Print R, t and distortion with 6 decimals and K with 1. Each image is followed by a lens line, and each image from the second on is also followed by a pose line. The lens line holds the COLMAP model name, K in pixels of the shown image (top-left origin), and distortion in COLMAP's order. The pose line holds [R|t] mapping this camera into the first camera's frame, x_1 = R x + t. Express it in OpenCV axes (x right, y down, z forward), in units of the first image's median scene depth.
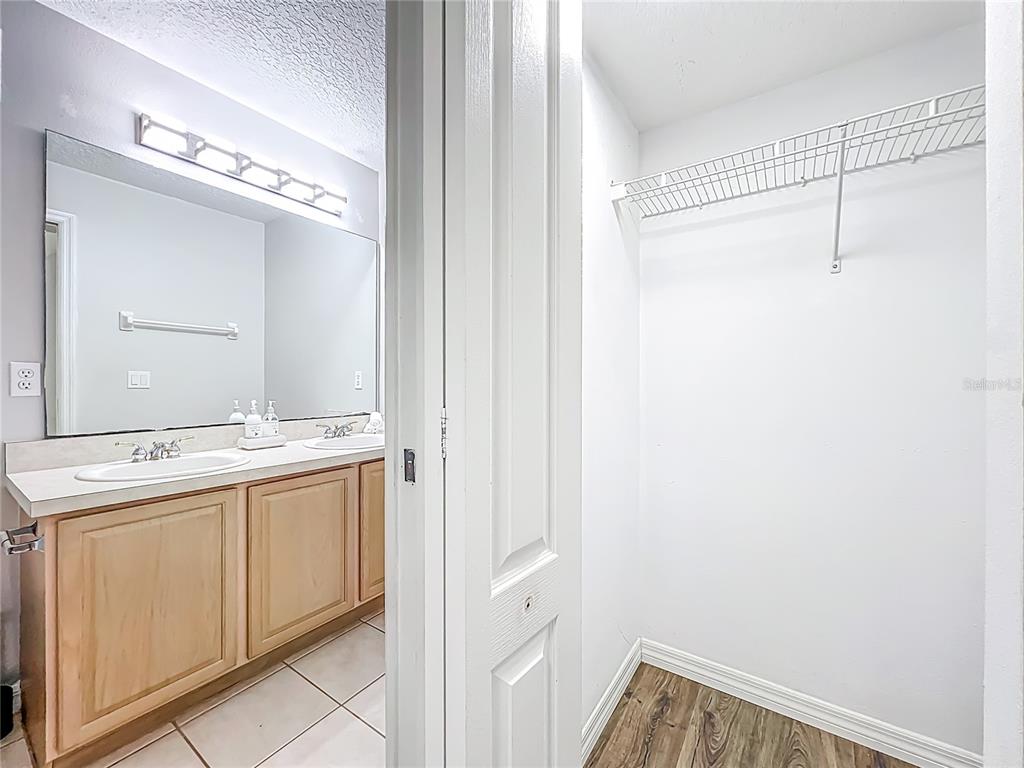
lens RADIAL K [[410.6, 0, 509.0], [0, 410.6, 380.8], [0, 0, 1]] dist [-0.001099, -0.000114]
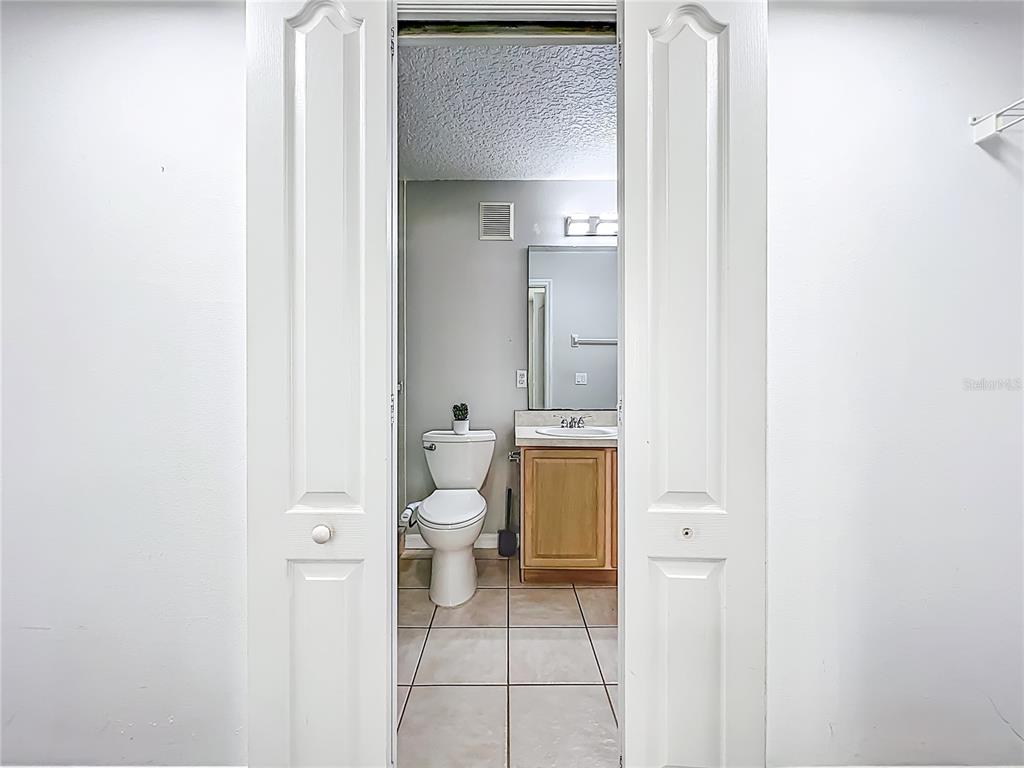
lens RADIAL K [[415.7, 0, 510.1], [0, 415.7, 377.6], [0, 0, 1]] dist [-0.000635, 0.000146]
pose [[0.566098, -0.004721, -0.824325, 0.370898], [0.000948, 0.999987, -0.005076, 0.001270], [0.824338, 0.002092, 0.566095, -0.142537]]
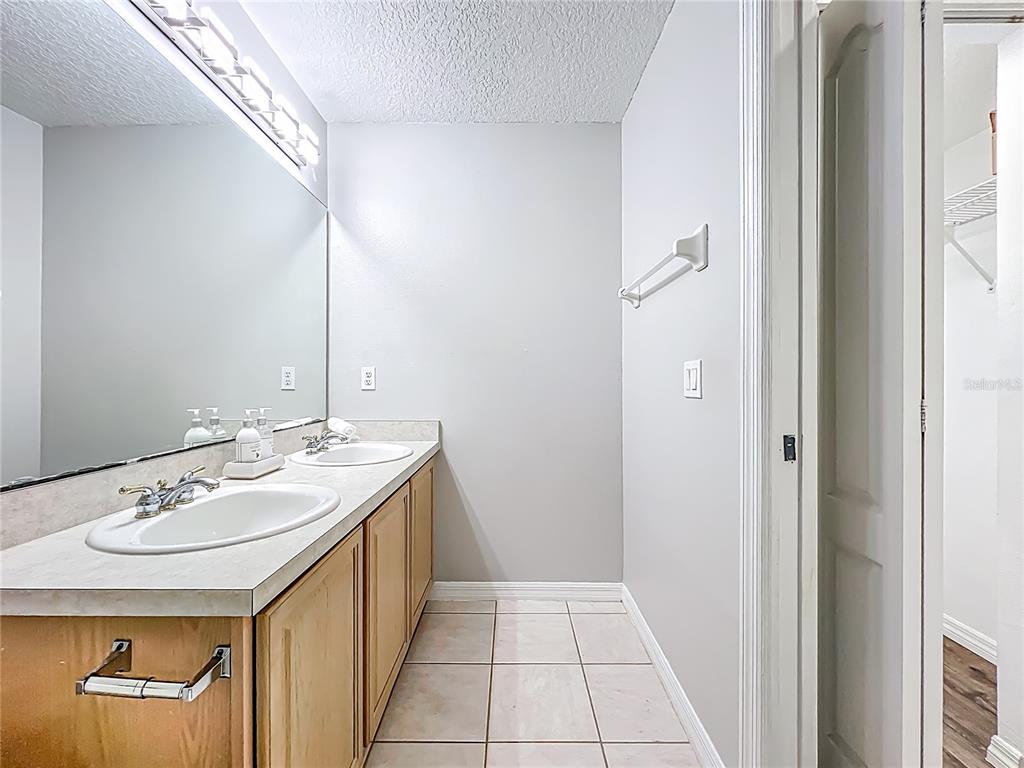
lens RADIAL K [[410.6, 0, 509.0], [0, 410.6, 380.8], [0, 0, 1]] dist [-0.001099, -0.000114]
pose [[0.827091, -0.001560, 0.562066, -0.864434], [-0.000815, 0.999992, 0.003974, -0.001750], [-0.562067, -0.003745, 0.827083, 0.231617]]
